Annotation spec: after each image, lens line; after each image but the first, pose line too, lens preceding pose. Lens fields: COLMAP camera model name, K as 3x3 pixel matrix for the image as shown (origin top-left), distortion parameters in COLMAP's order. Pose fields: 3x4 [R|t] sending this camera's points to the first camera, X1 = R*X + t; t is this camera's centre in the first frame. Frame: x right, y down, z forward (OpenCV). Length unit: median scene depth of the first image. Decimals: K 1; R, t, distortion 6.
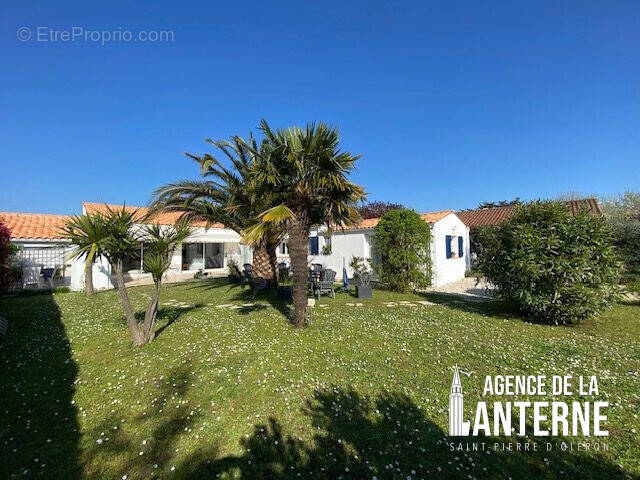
lens RADIAL K [[400.3, 0, 320.0], [0, 400.3, 240.0], [0, 0, 1]] dist [0.025137, -0.000689]
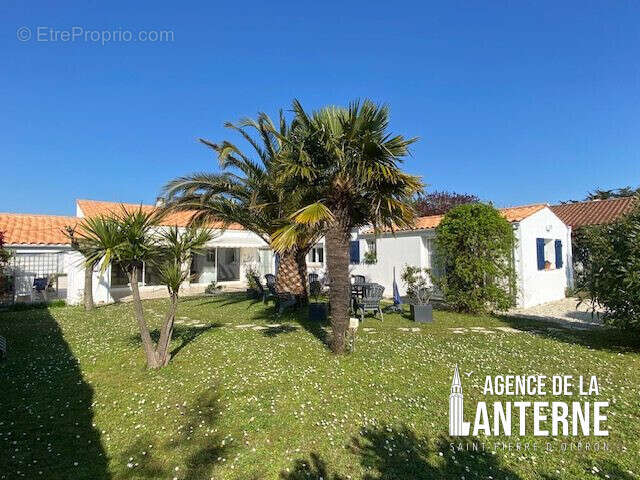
lens RADIAL K [[400.3, 0, 320.0], [0, 400.3, 240.0], [0, 0, 1]] dist [0.025137, -0.000689]
pose [[0.989813, -0.003286, -0.142337, 0.026768], [0.000035, 0.999739, -0.022833, 0.008130], [0.142375, 0.022595, 0.989555, 0.208920]]
